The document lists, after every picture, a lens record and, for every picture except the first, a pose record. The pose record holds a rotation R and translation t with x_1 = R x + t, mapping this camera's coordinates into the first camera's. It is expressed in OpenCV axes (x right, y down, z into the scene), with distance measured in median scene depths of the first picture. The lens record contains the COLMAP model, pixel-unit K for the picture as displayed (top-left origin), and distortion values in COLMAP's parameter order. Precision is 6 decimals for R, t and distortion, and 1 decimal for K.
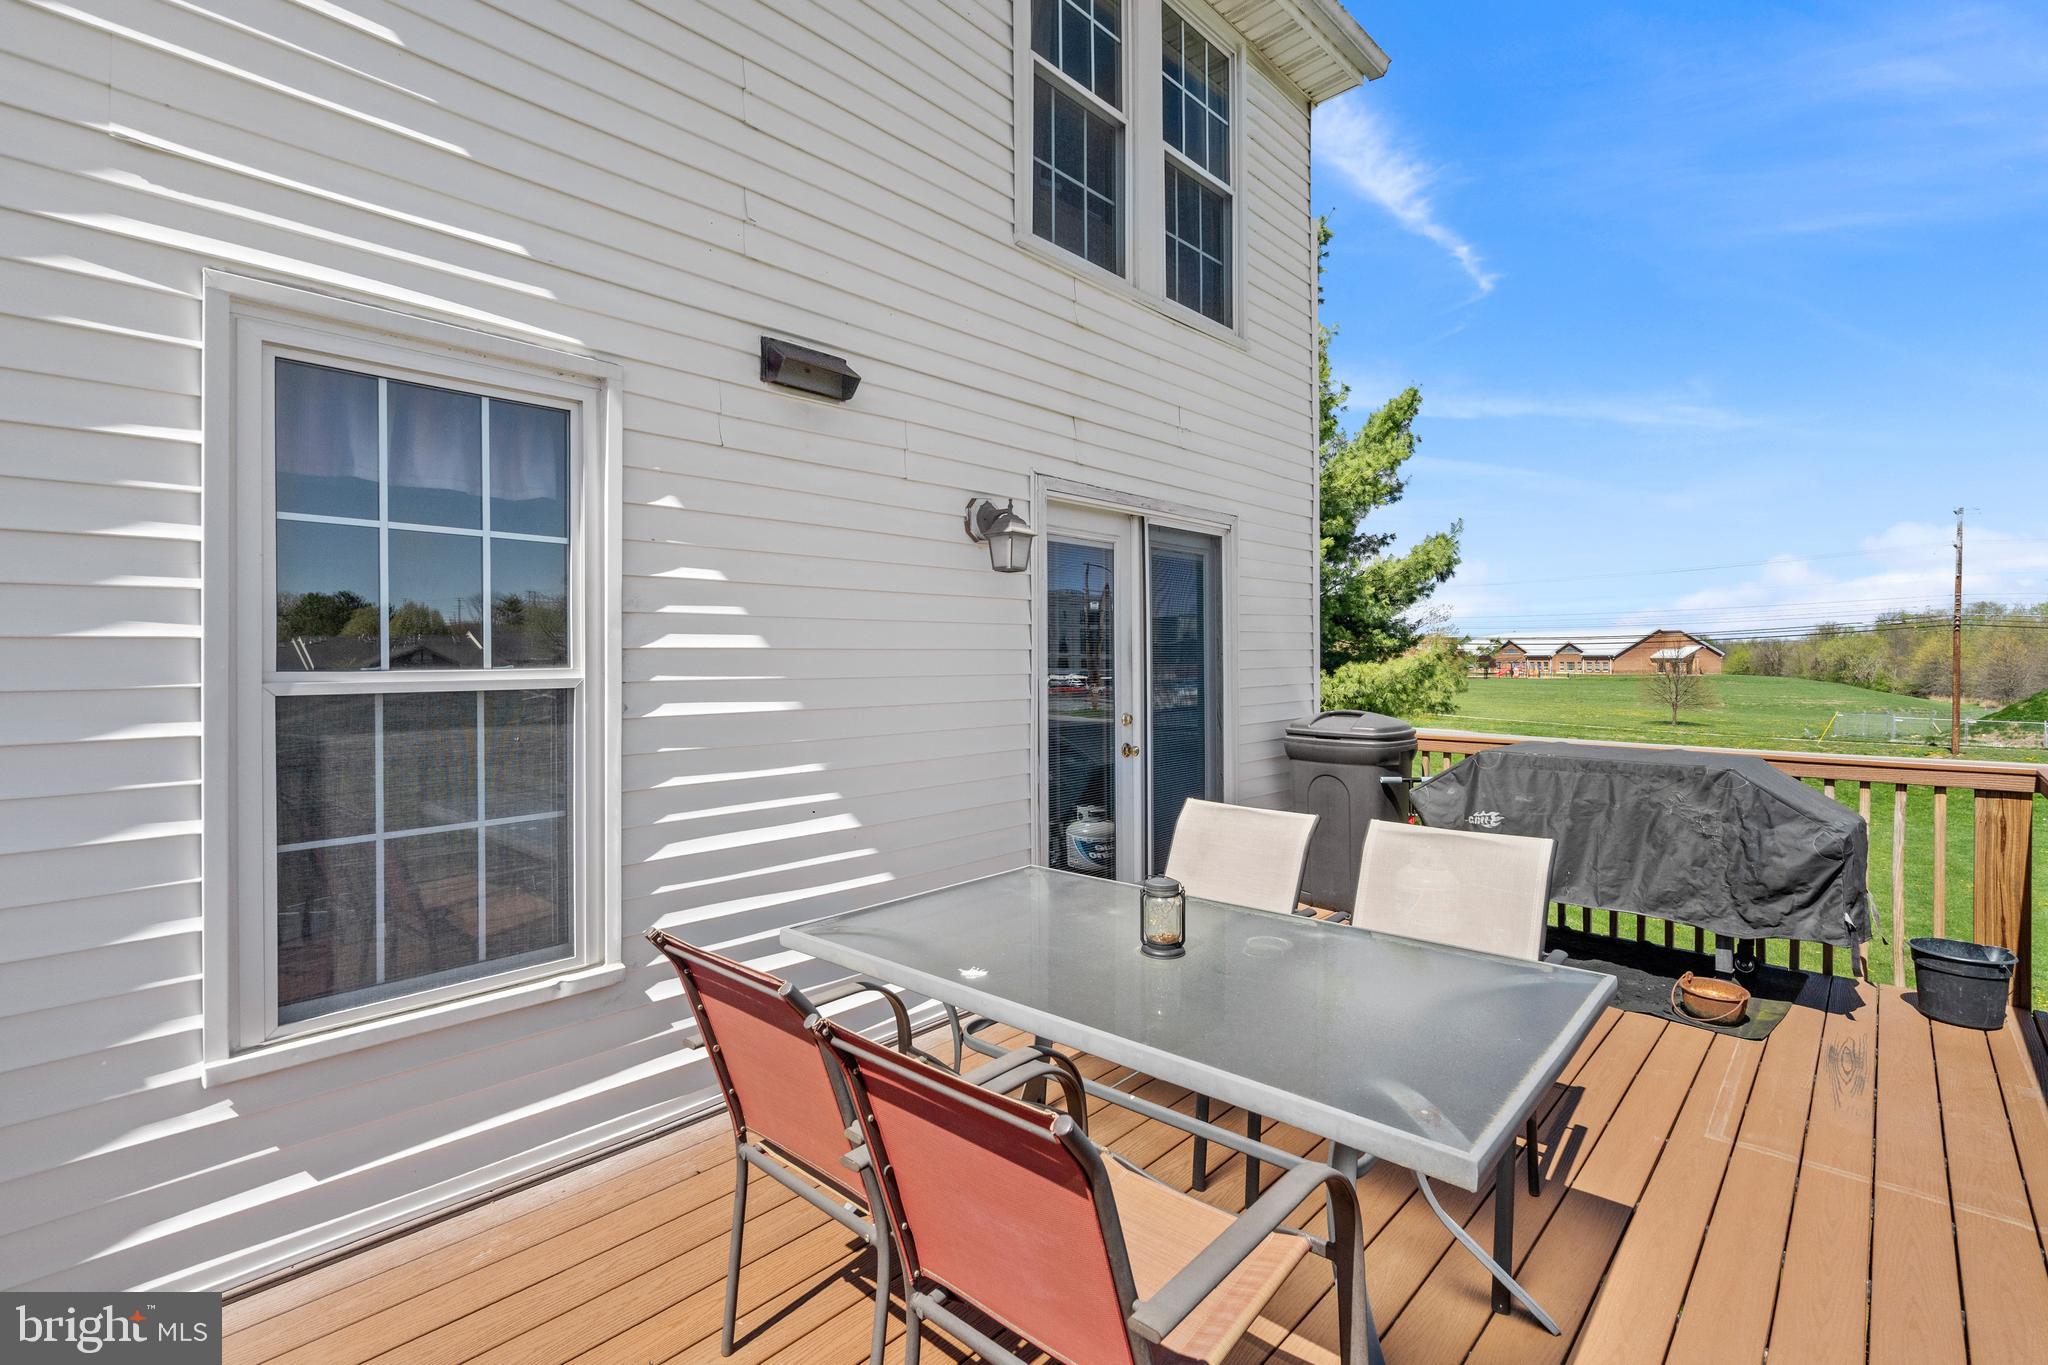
lens RADIAL K [[938.0, 0, 1025.6], [0, 938.0, 670.5], [0, 0, 1]] dist [0.001682, 0.000749]
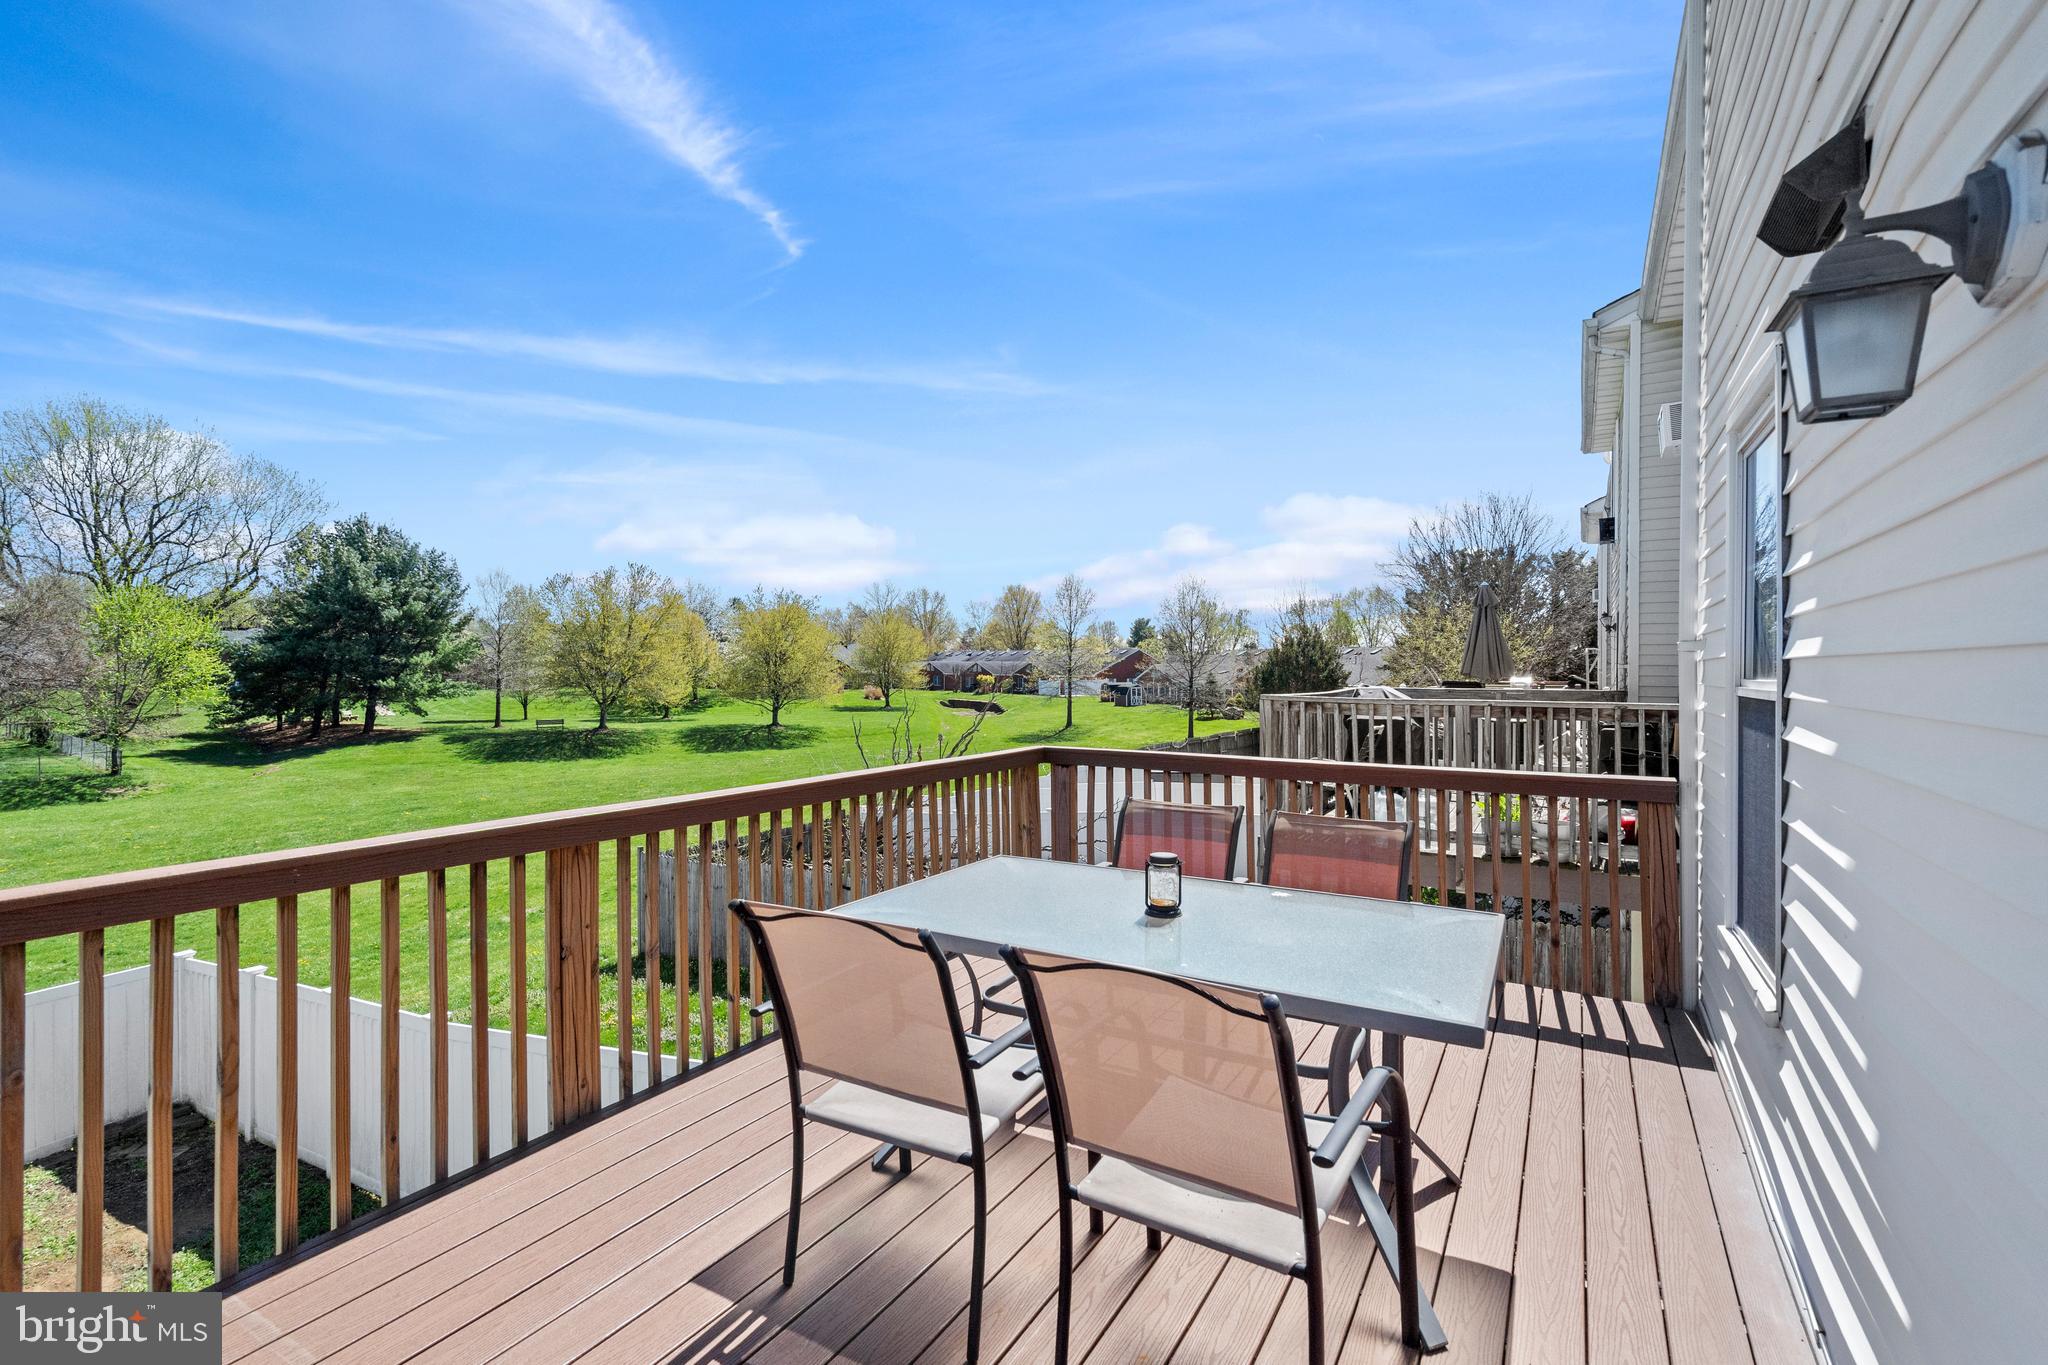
lens RADIAL K [[938.0, 0, 1023.7], [0, 938.0, 684.1], [0, 0, 1]] dist [0.001682, 0.000749]
pose [[0.999928, -0.002405, 0.011714, 0.718621], [0.002326, 0.999975, 0.006751, 0.044847], [-0.011730, -0.006723, 0.999909, -0.005268]]
